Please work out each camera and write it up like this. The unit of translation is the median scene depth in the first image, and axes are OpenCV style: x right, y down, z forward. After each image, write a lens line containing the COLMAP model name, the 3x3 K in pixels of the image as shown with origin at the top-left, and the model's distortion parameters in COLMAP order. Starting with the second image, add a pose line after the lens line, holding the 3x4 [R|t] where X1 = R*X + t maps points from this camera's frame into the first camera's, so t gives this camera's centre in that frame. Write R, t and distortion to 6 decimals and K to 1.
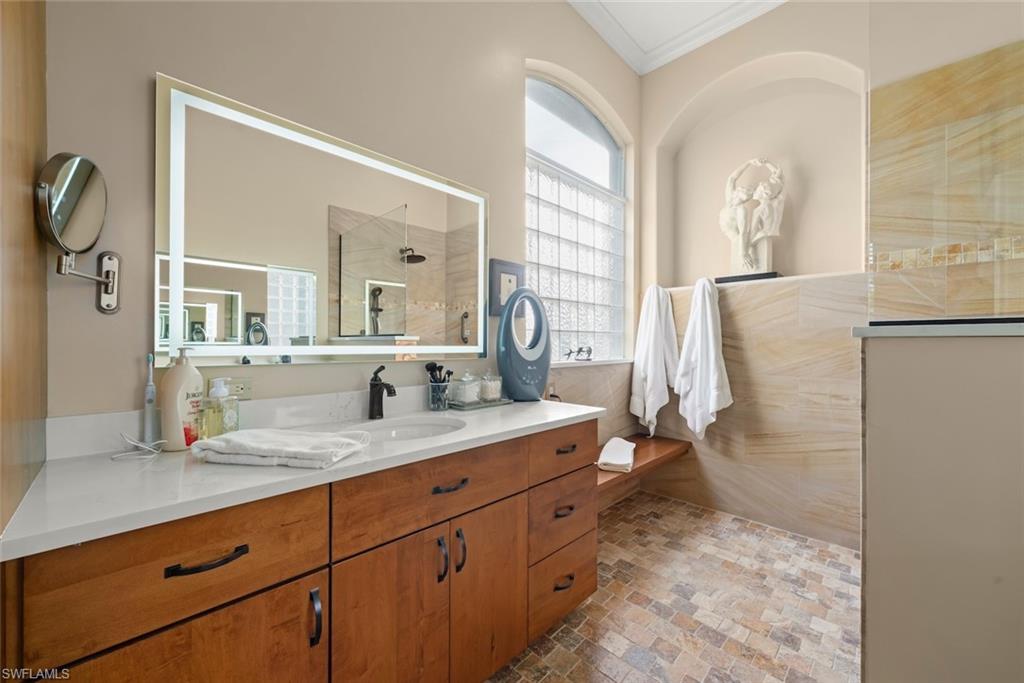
lens RADIAL K [[391.8, 0, 523.8], [0, 391.8, 343.6], [0, 0, 1]] dist [0.000606, -0.000672]
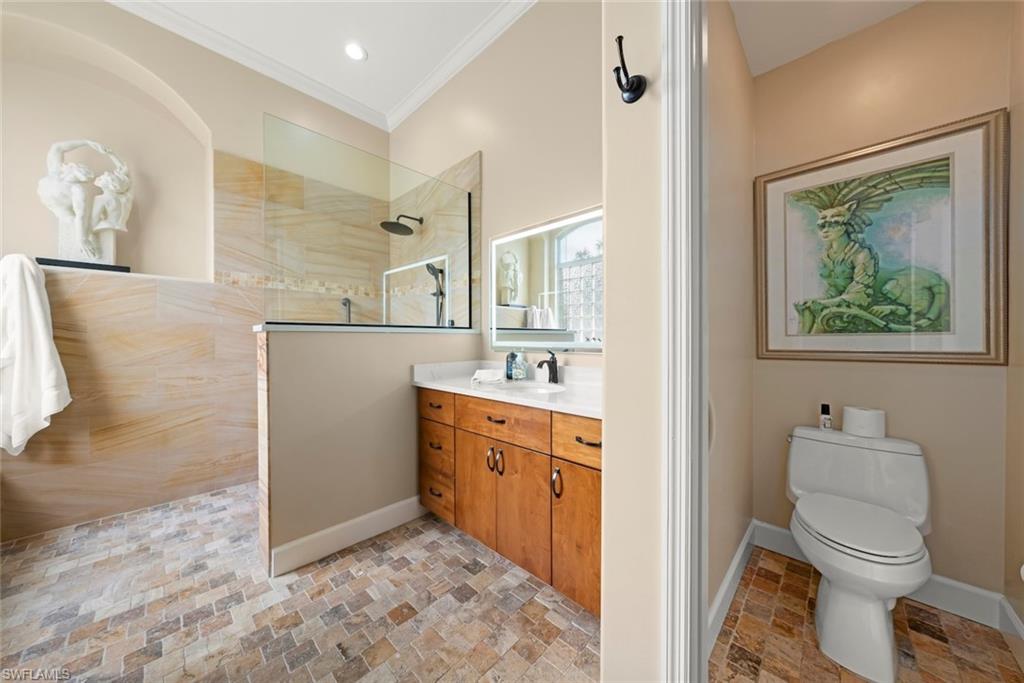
lens RADIAL K [[334.0, 0, 511.4], [0, 334.0, 337.7], [0, 0, 1]] dist [-0.005903, 0.000710]
pose [[-0.014563, -0.000484, 0.999894, -0.290427], [0.003977, 0.999992, 0.000542, 0.009648], [-0.999886, 0.003984, -0.014561, -0.003688]]
